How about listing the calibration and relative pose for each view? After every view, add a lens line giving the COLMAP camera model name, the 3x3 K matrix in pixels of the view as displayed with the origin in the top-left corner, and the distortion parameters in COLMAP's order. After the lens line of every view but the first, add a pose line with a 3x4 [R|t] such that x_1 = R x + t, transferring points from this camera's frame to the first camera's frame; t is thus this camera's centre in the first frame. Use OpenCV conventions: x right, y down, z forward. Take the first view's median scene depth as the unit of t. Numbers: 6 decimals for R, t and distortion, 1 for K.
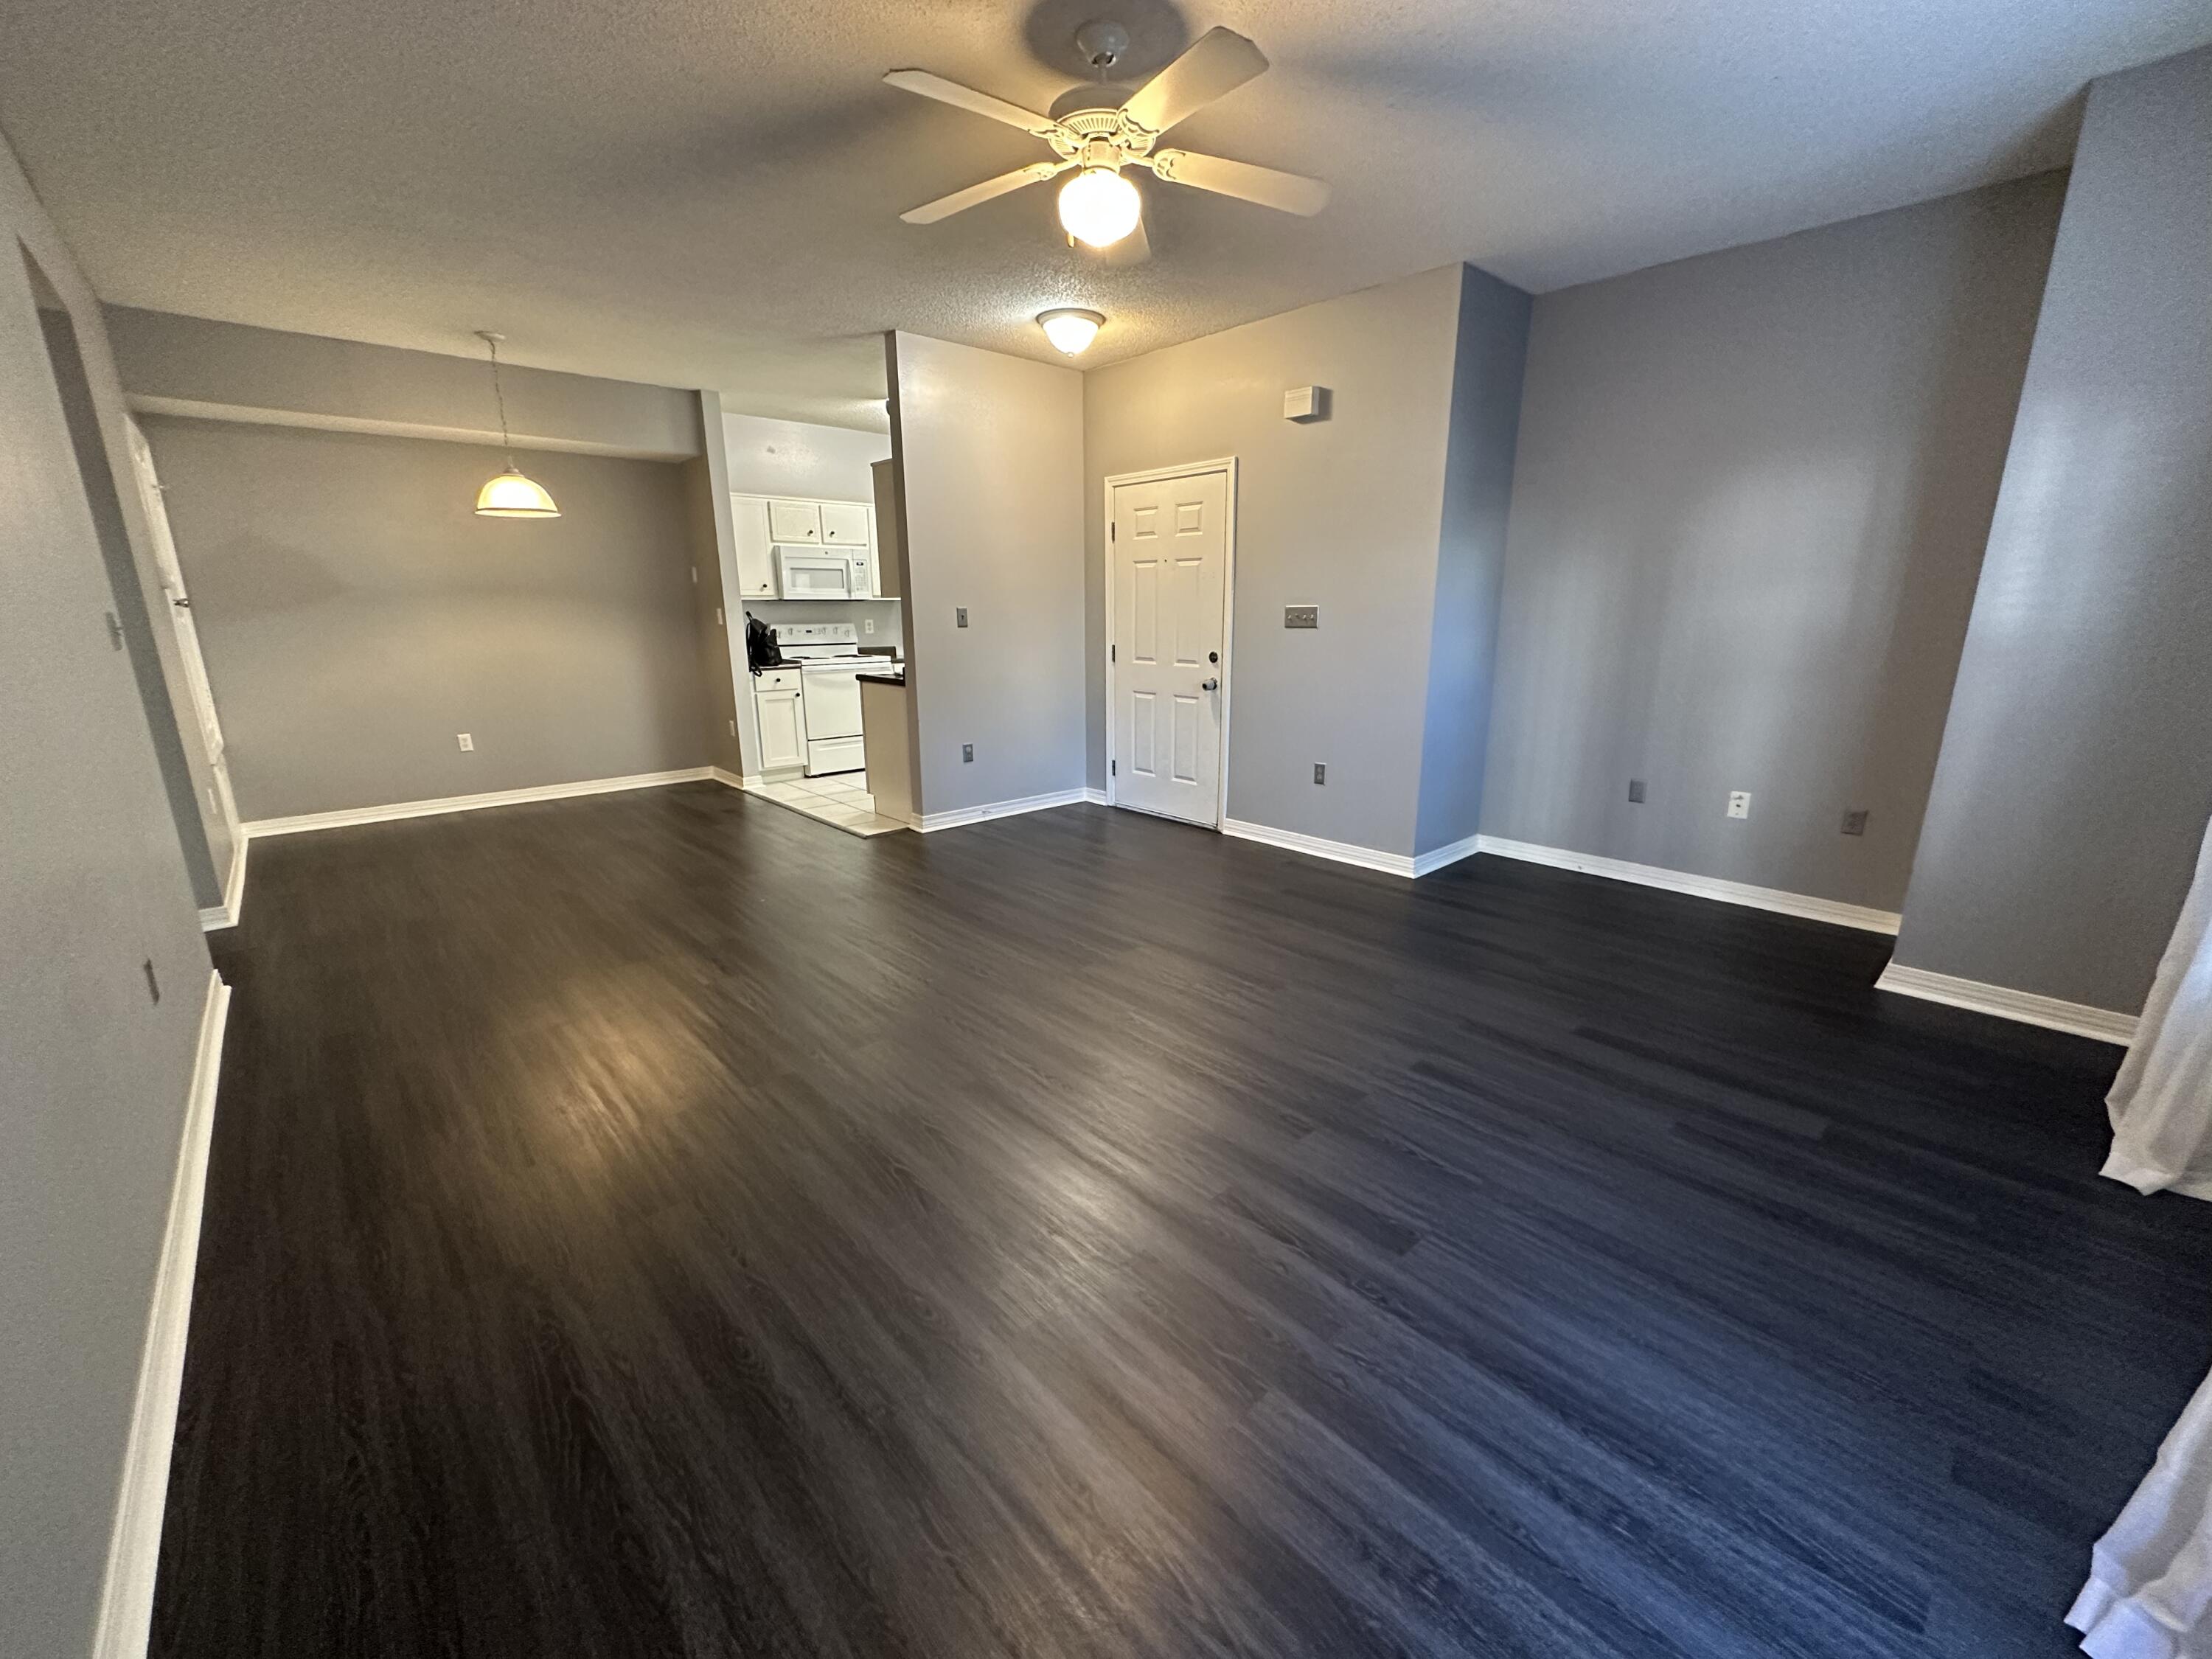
lens RADIAL K [[884.4, 0, 1107.6], [0, 884.4, 827.3], [0, 0, 1]] dist [-0.000381, -0.000065]
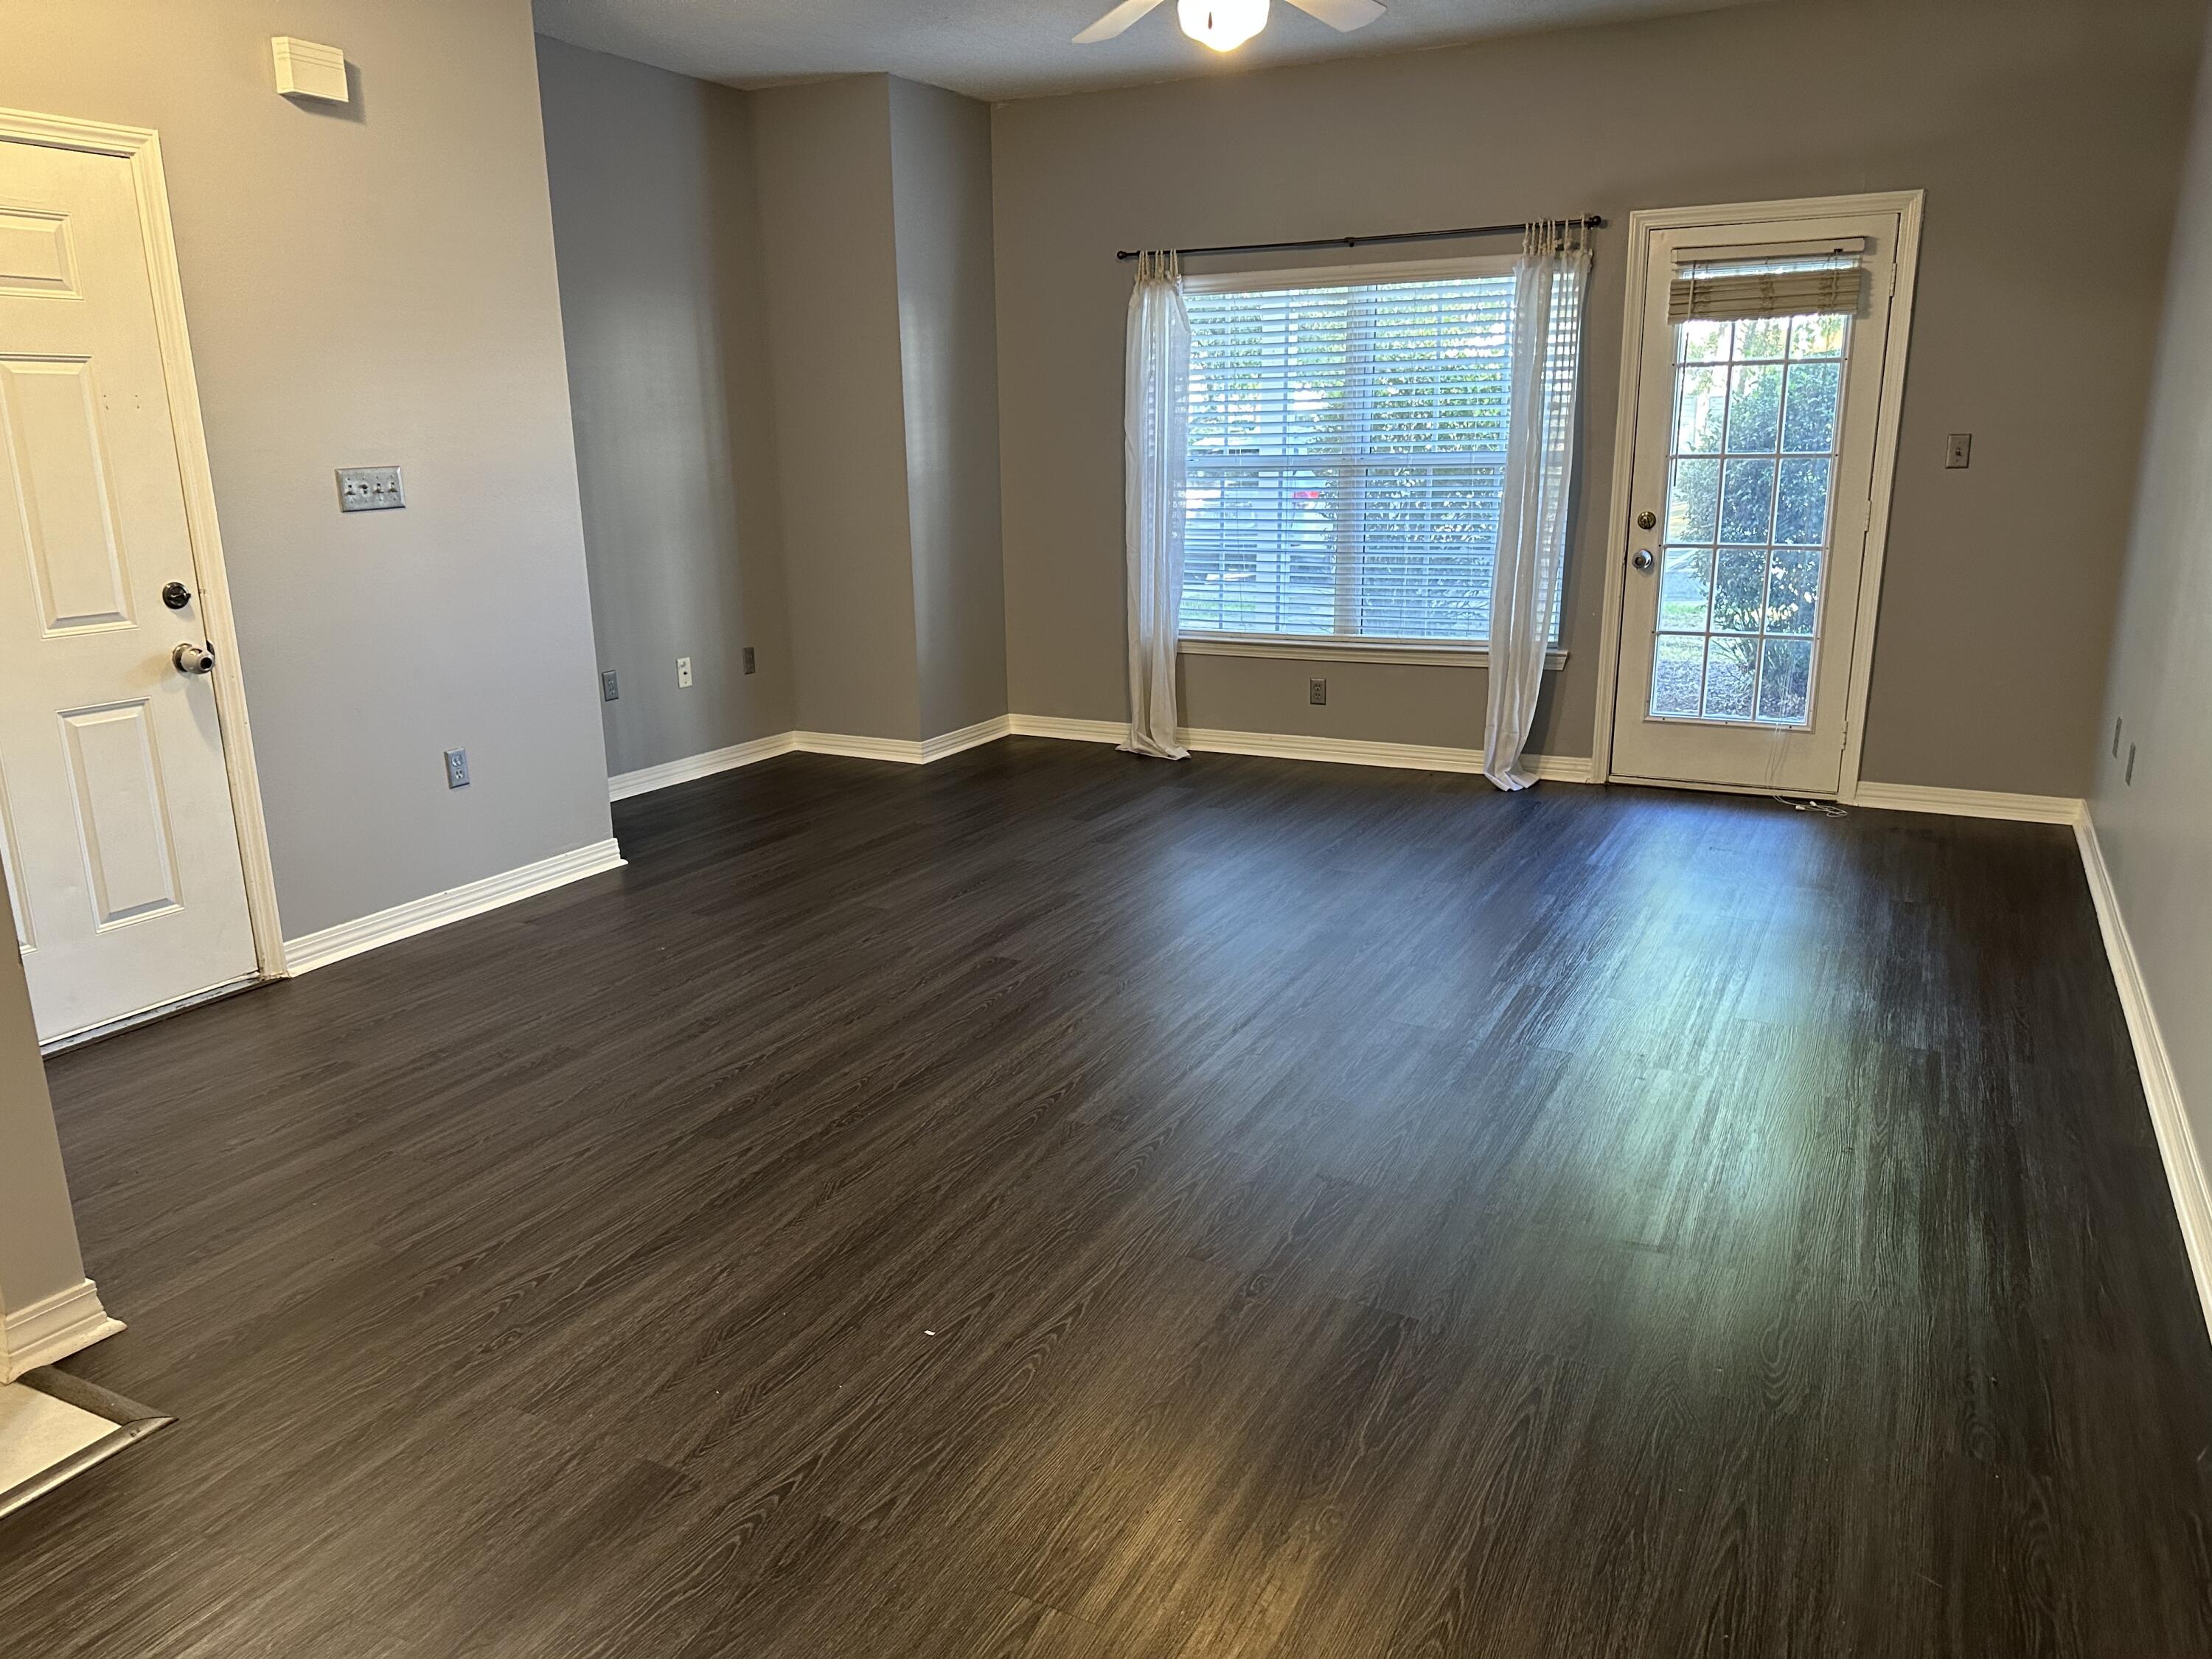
lens RADIAL K [[1558.8, 0, 1111.4], [0, 1558.8, 831.9], [0, 0, 1]] dist [0.008964, -0.001134]
pose [[-0.337283, -0.227813, 0.913423, -0.730467], [0.244351, 0.915838, 0.318642, -0.214983], [-0.909138, 0.330669, -0.253231, 0.808870]]
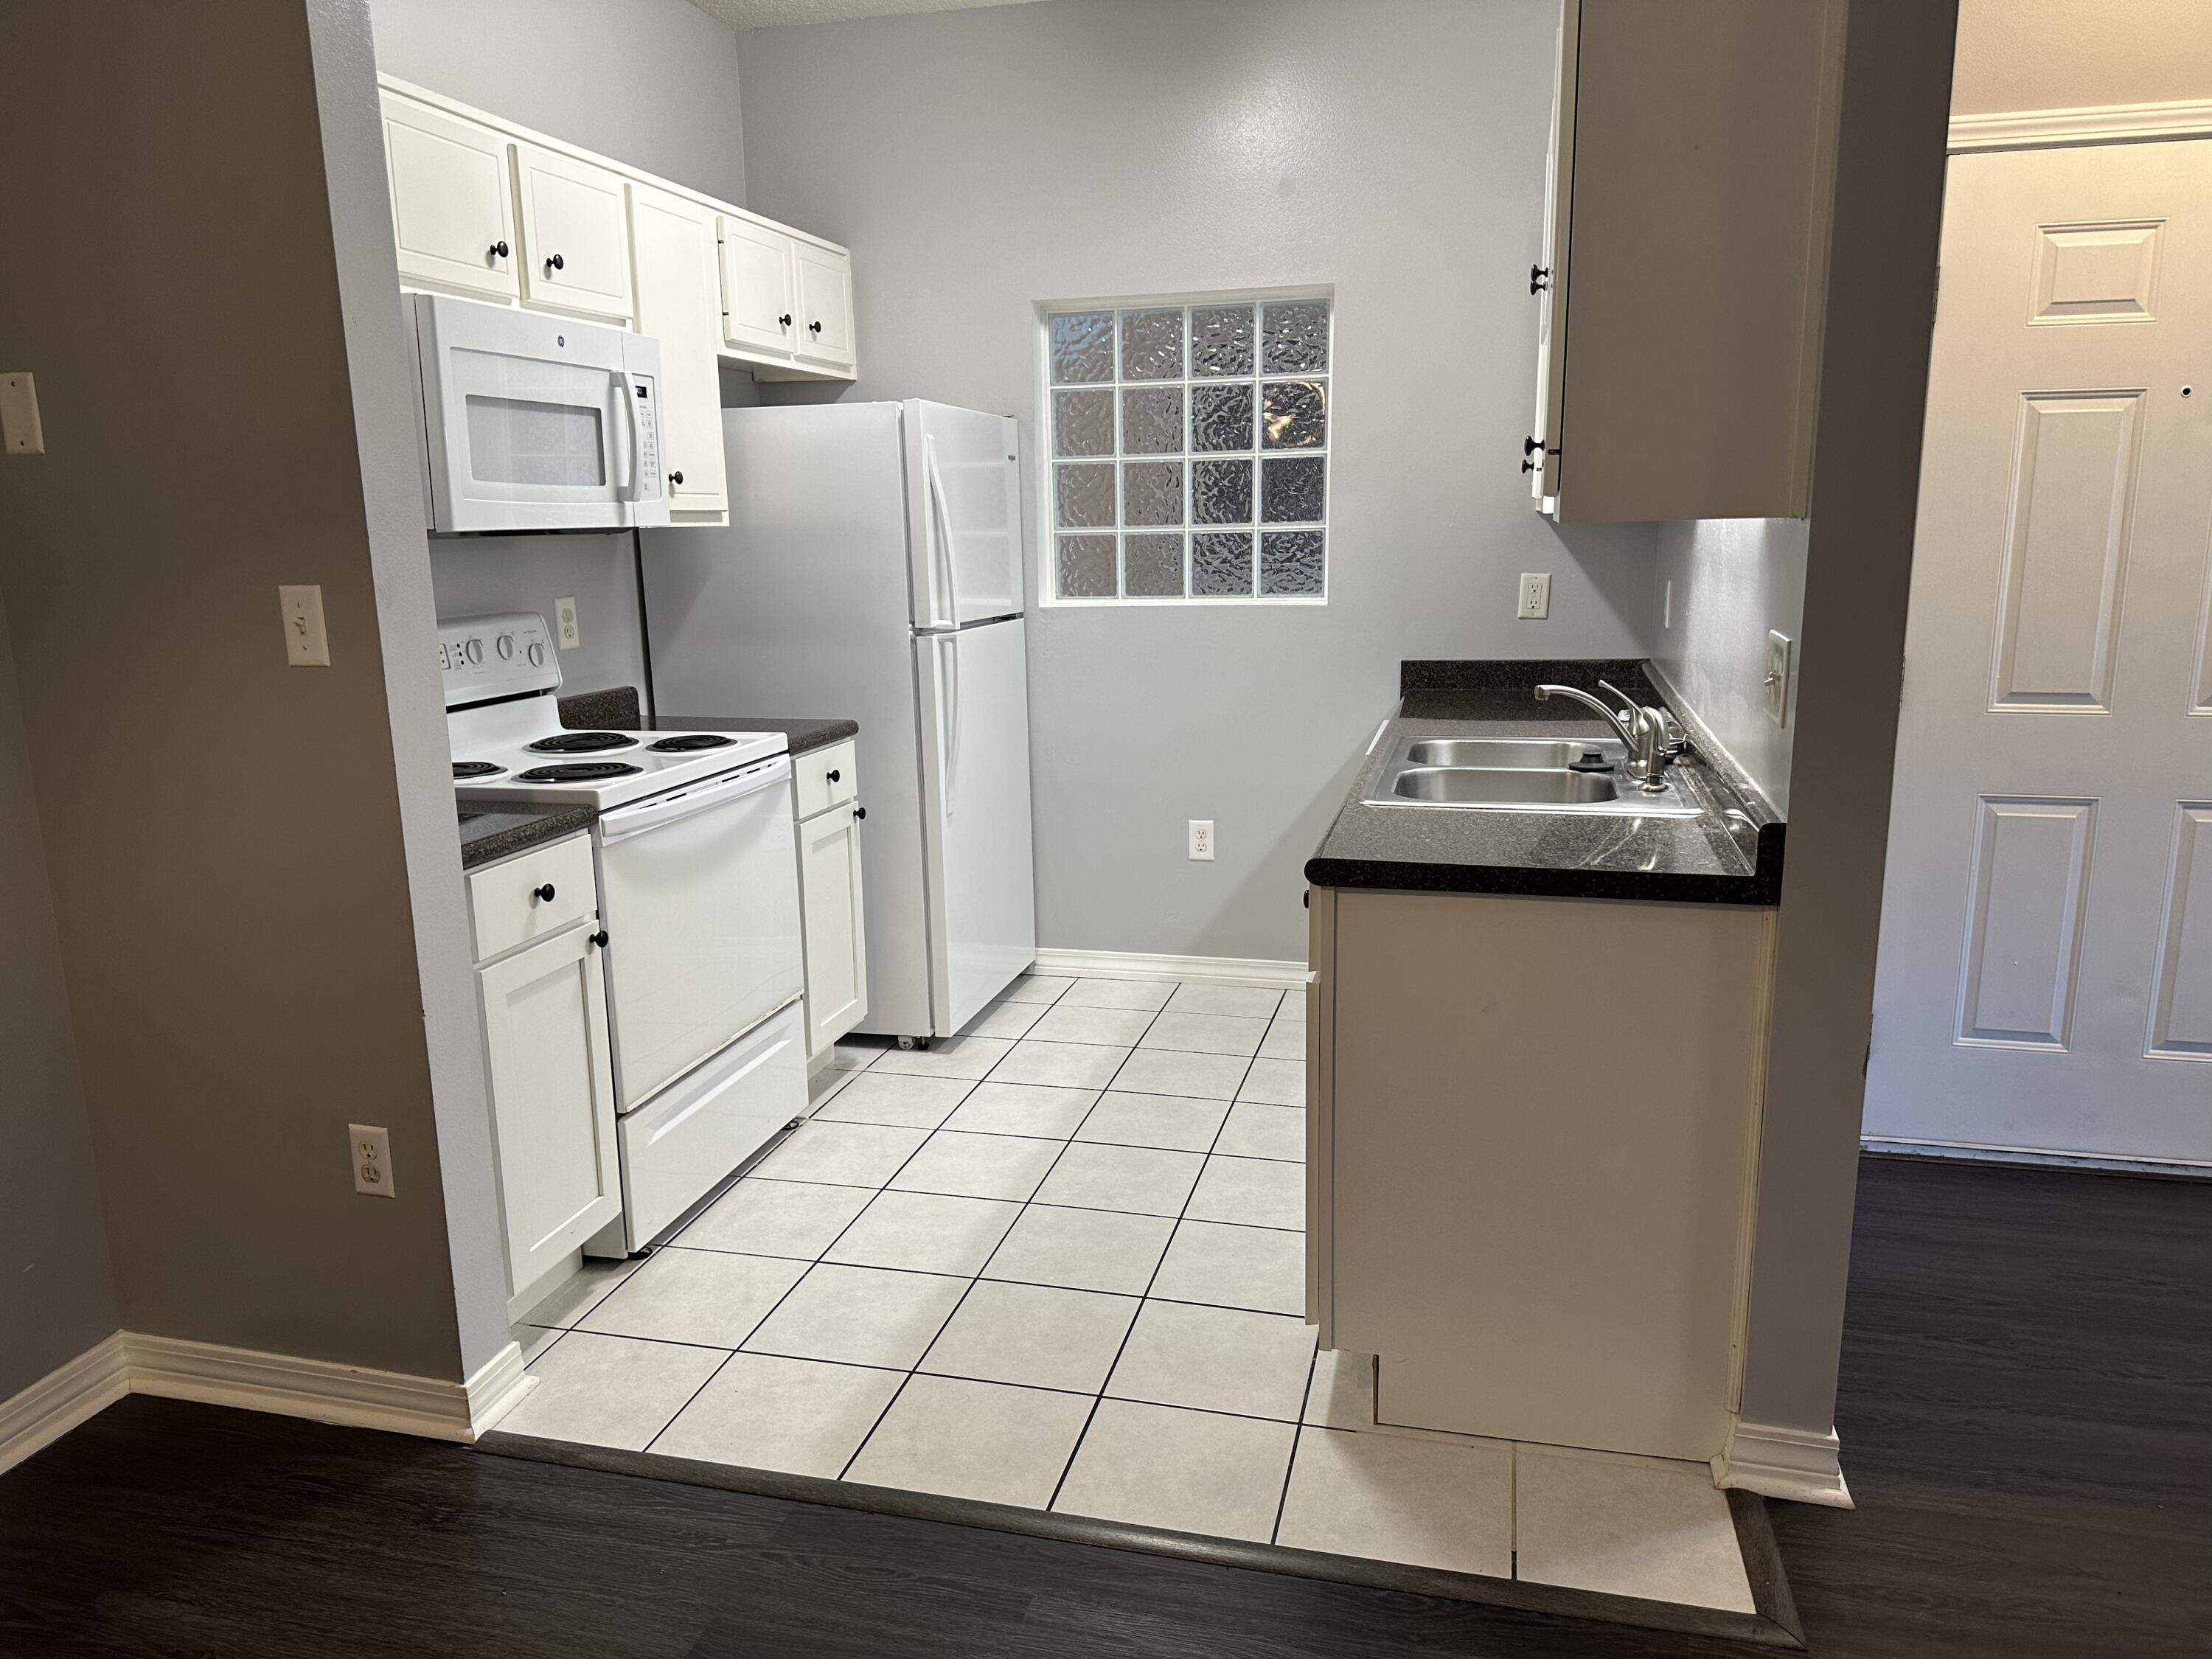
lens RADIAL K [[1558.8, 0, 1108.4], [0, 1558.8, 838.0], [0, 0, 1]] dist [0.008964, -0.001134]
pose [[0.836622, -0.116342, 0.535283, -0.585159], [0.145221, 0.989327, -0.011946, -0.194154], [-0.528180, 0.087729, 0.844588, 0.751481]]
